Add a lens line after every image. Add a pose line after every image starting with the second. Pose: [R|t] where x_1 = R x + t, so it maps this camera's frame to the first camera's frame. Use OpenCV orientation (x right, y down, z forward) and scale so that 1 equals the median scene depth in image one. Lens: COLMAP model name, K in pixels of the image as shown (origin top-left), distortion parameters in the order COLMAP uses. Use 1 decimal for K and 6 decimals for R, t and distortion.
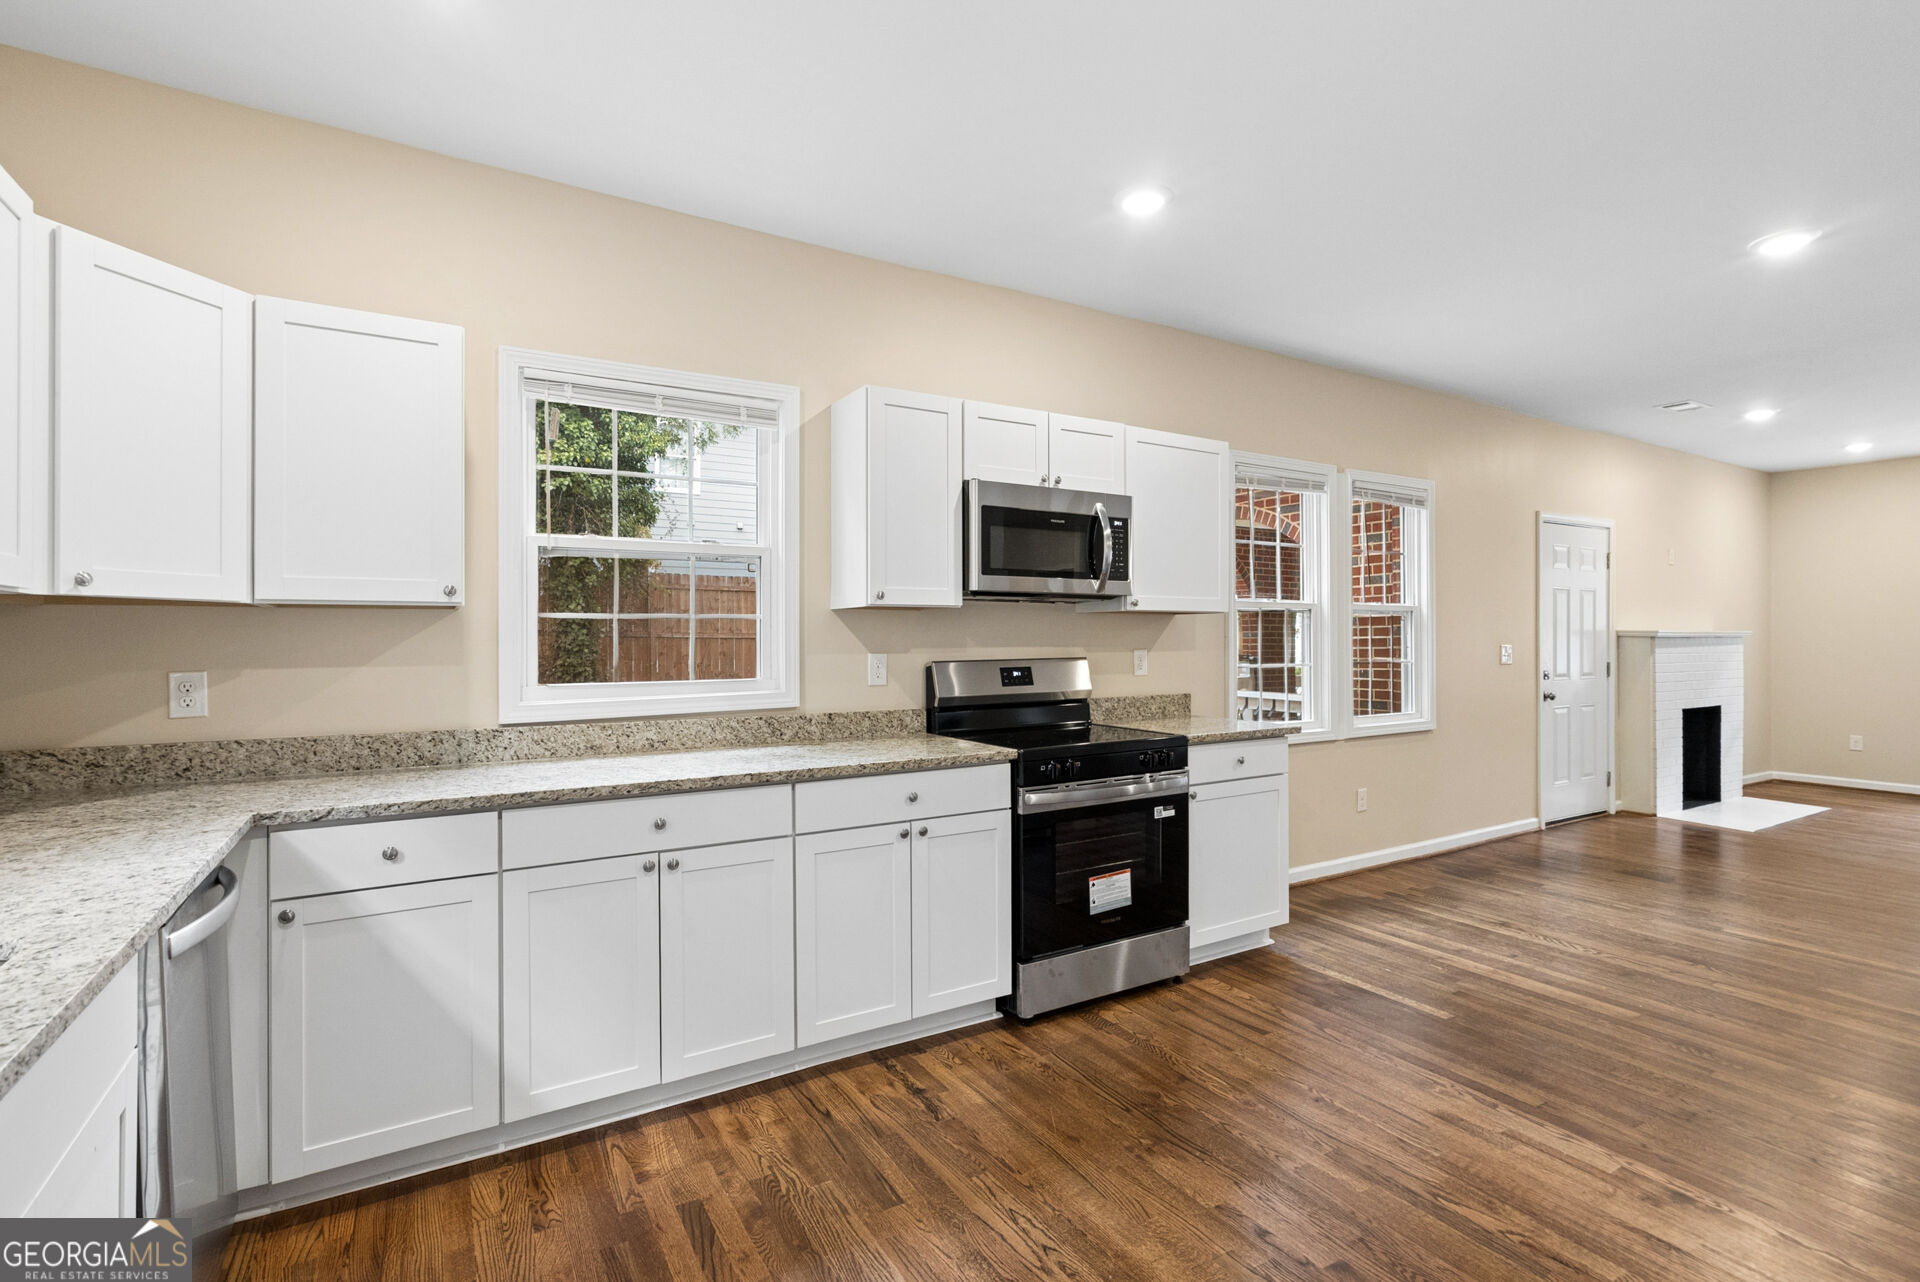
lens RADIAL K [[890.6, 0, 958.3], [0, 890.6, 638.5], [0, 0, 1]] dist [-0.001074, 0.000149]
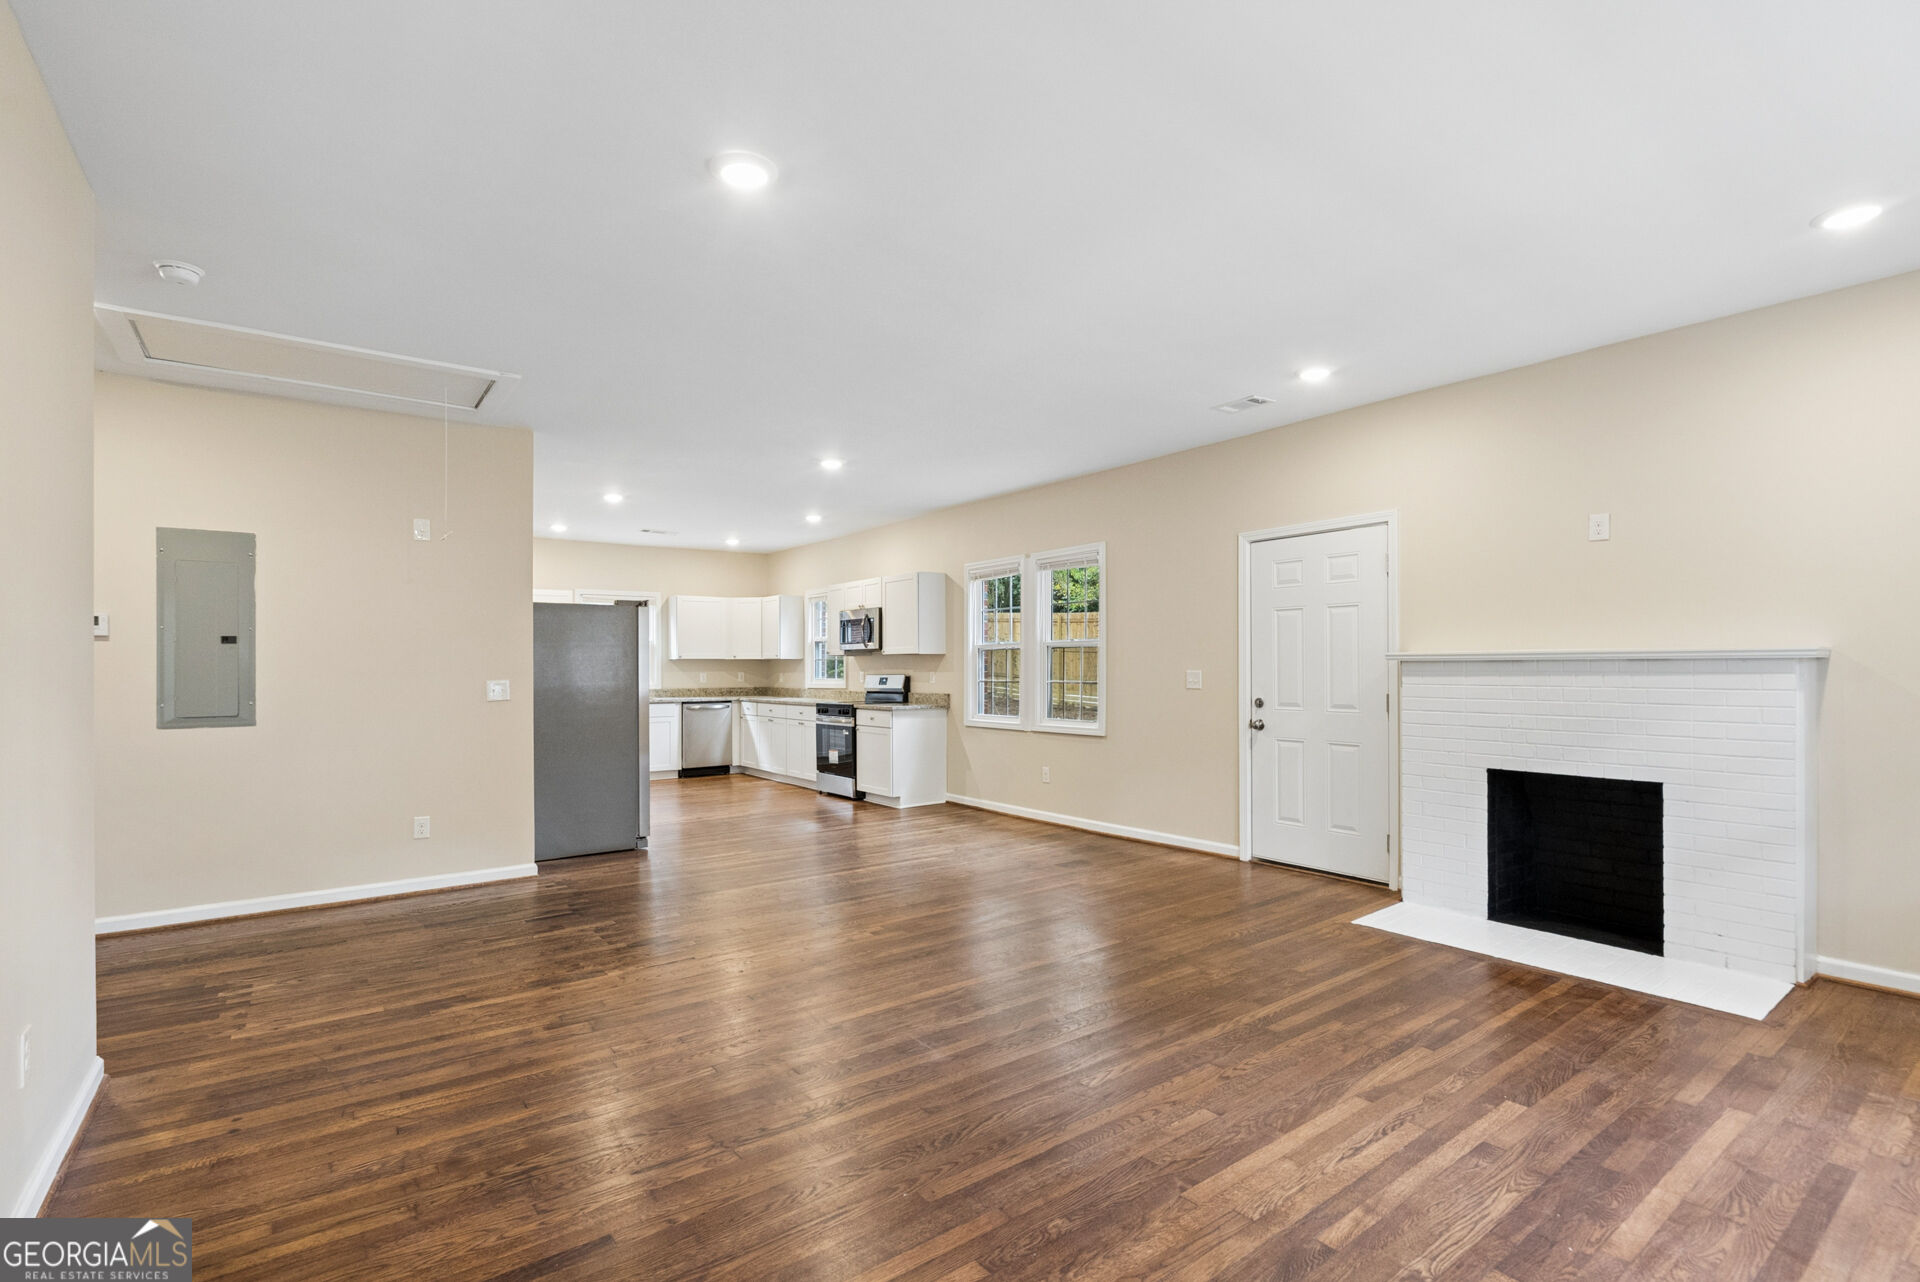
lens RADIAL K [[887.3, 0, 963.1], [0, 887.3, 669.3], [0, 0, 1]] dist [-0.004844, 0.001304]
pose [[0.096953, 0.005790, -0.995272, 3.142362], [0.007887, 0.999947, 0.006586, -0.006561], [0.995258, -0.008488, 0.096902, 1.192863]]
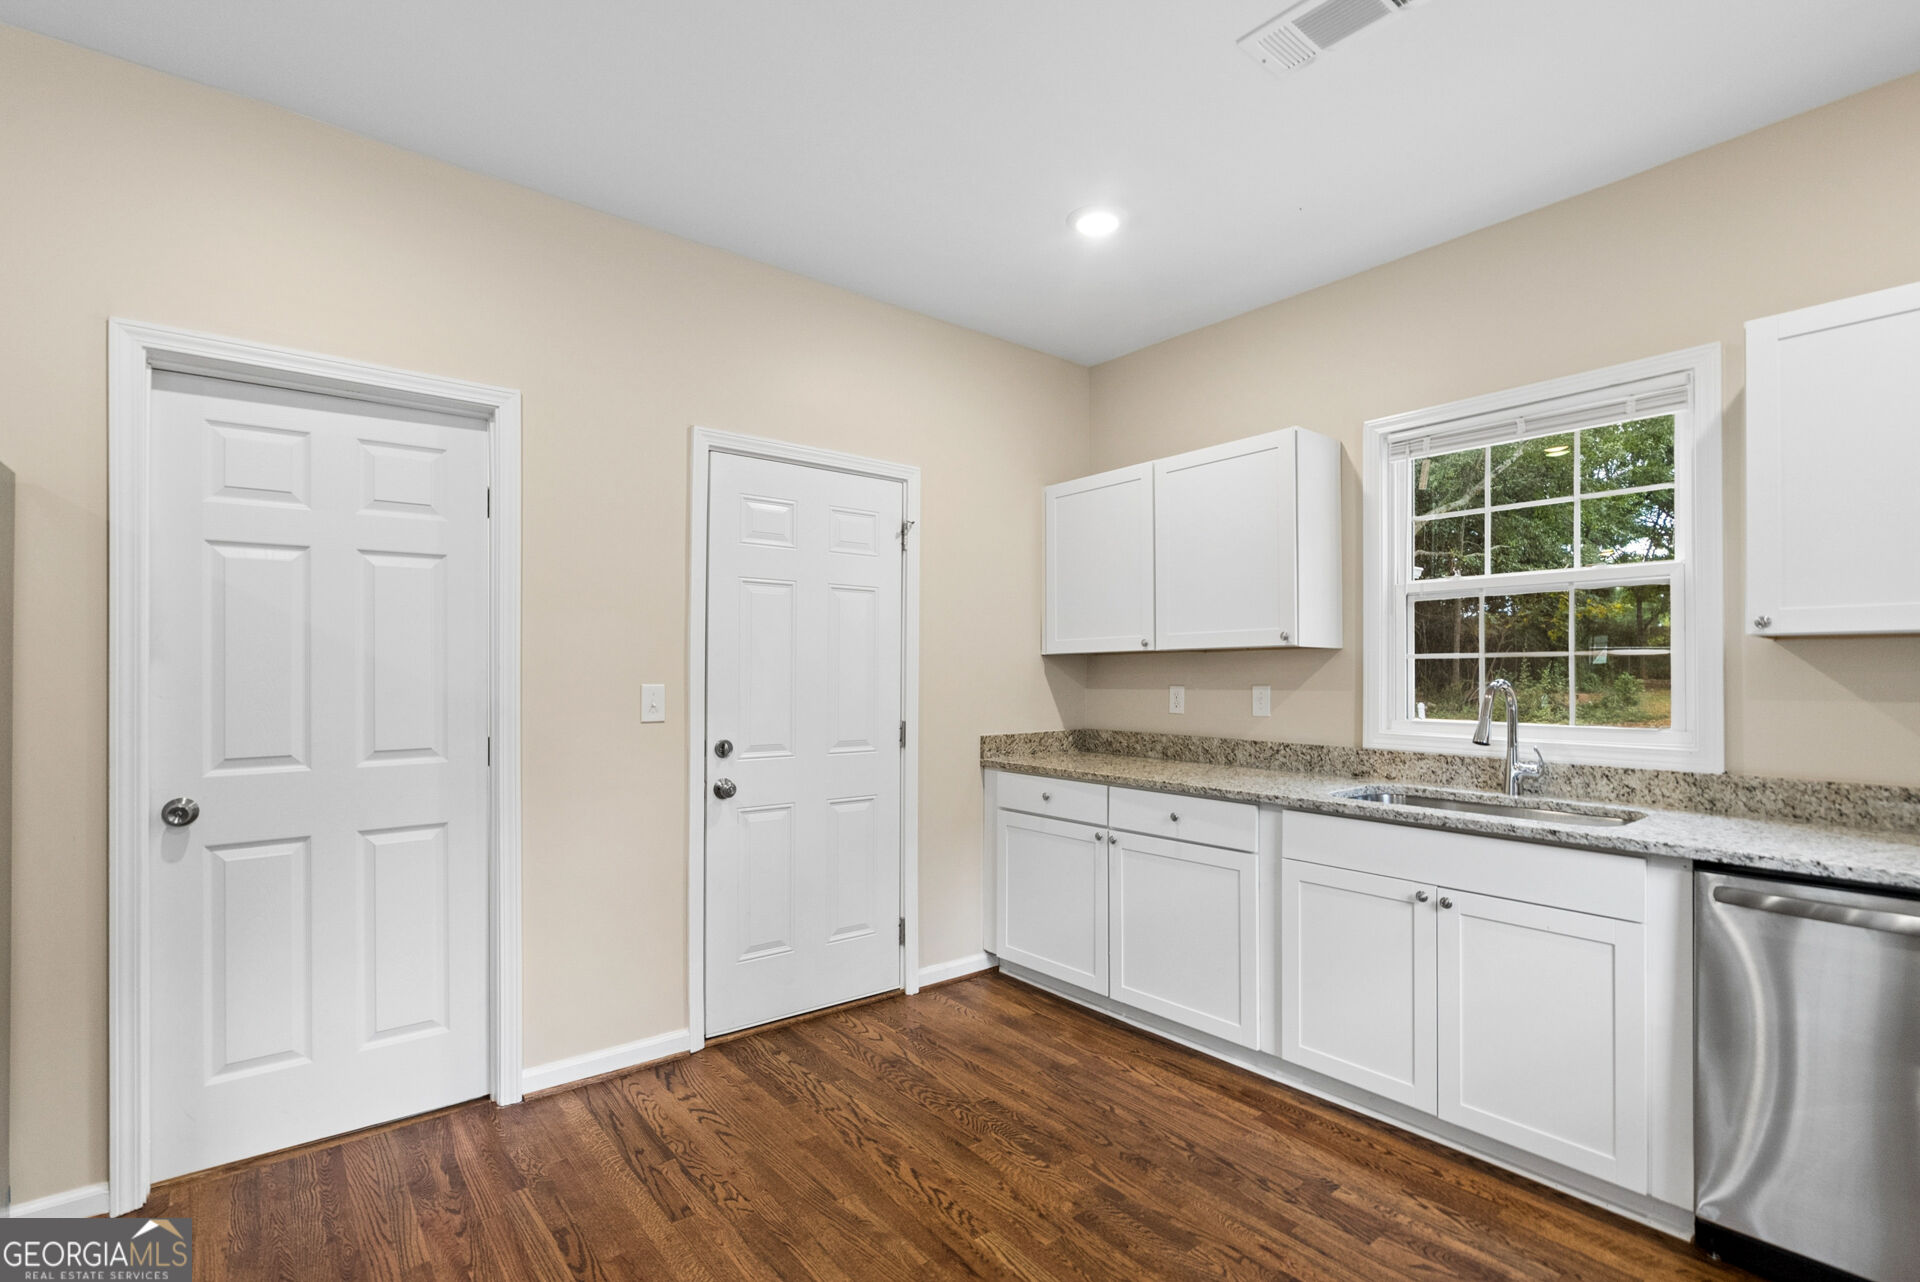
lens RADIAL K [[875.6, 0, 966.3], [0, 875.6, 667.6], [0, 0, 1]] dist [-0.000561, 0.000029]
pose [[-0.990256, -0.002342, -0.139242, 0.220640], [-0.000683, 0.999928, -0.011968, 0.002416], [0.139260, -0.011756, -0.990186, 1.007190]]
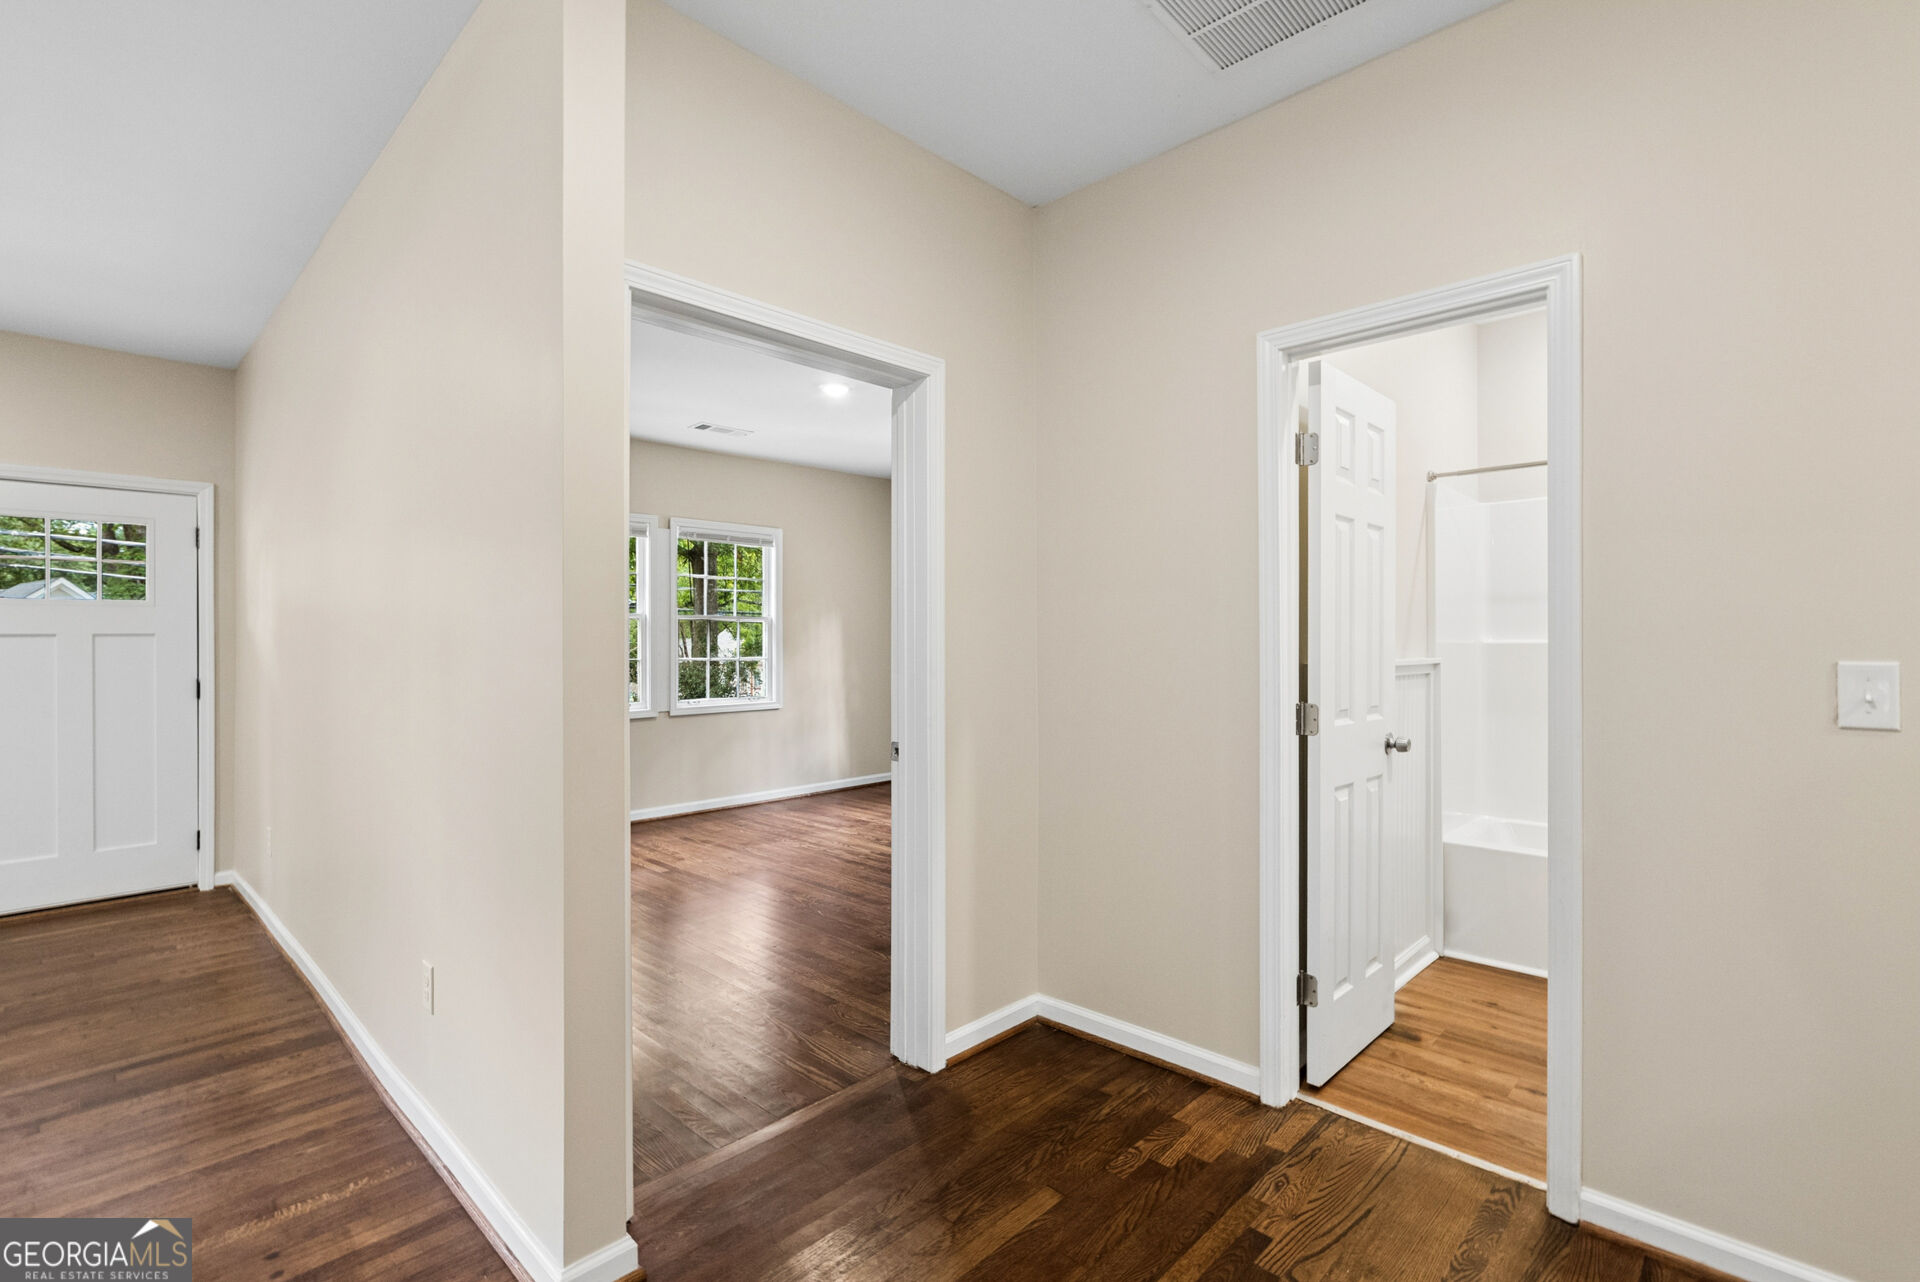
lens RADIAL K [[890.6, 0, 958.3], [0, 890.6, 638.5], [0, 0, 1]] dist [-0.001074, 0.000149]
pose [[-0.249097, 0.001394, 0.968477, 1.513891], [0.008815, 0.999961, 0.000828, -0.009420], [-0.968438, 0.008743, -0.249100, 0.267994]]
